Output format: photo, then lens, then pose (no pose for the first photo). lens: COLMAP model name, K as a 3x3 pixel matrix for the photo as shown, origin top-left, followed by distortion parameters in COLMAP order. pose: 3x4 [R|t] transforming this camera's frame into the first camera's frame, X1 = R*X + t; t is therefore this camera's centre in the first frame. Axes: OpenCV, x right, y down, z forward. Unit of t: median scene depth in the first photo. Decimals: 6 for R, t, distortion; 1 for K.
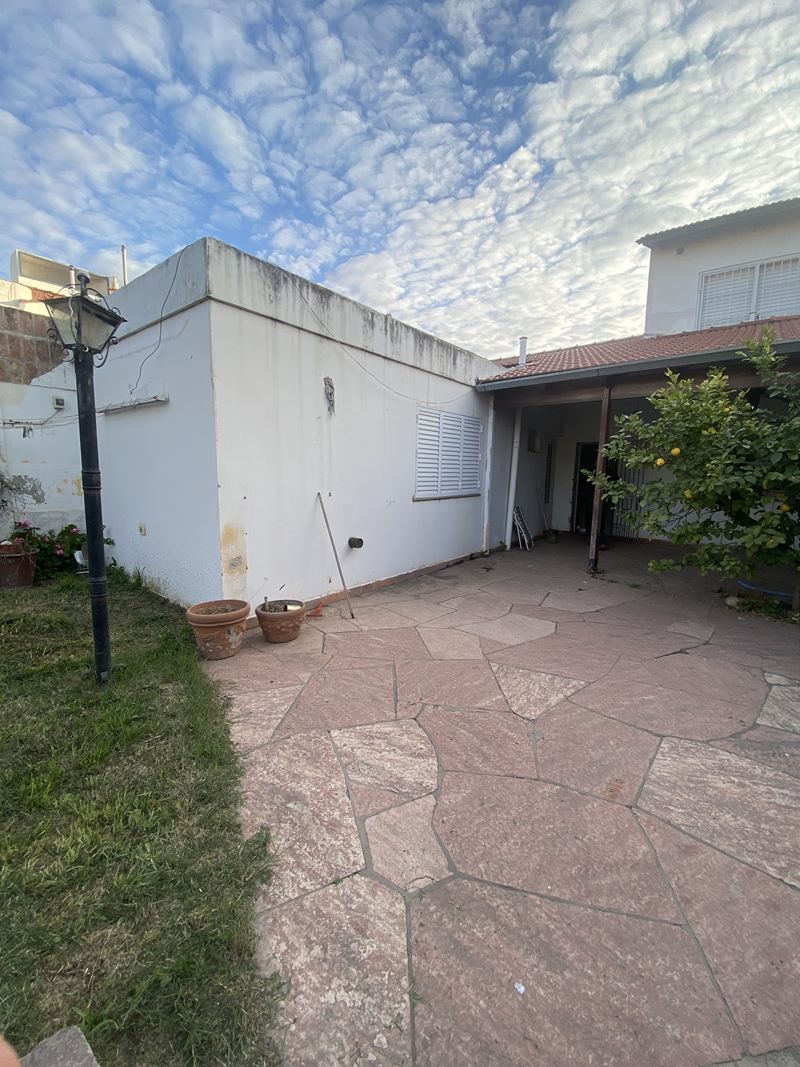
lens RADIAL K [[426.6, 0, 397.9], [0, 426.6, 533.6], [0, 0, 1]] dist [-0.020894, -0.001701]
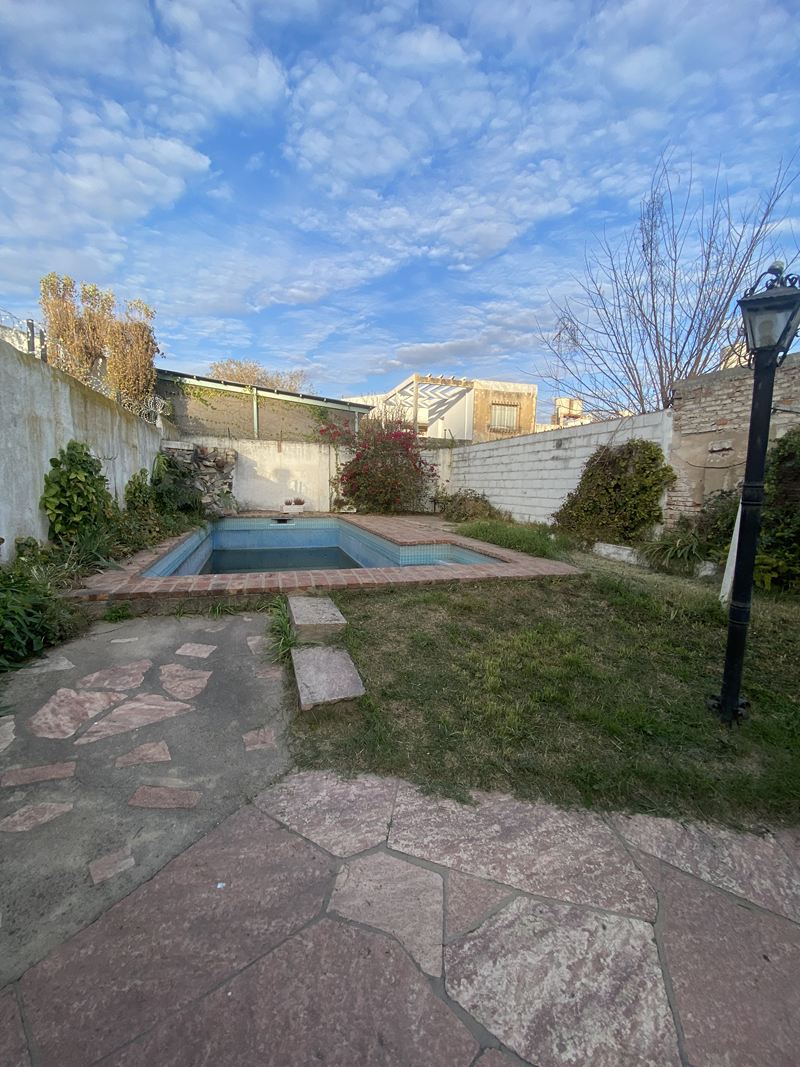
lens RADIAL K [[426.6, 0, 401.6], [0, 426.6, 530.9], [0, 0, 1]] dist [-0.020894, -0.001701]
pose [[-0.547327, 0.073976, -0.833643, 0.628852], [-0.148552, 0.971682, 0.183757, -0.153970], [0.823629, 0.224414, -0.520839, 1.212971]]
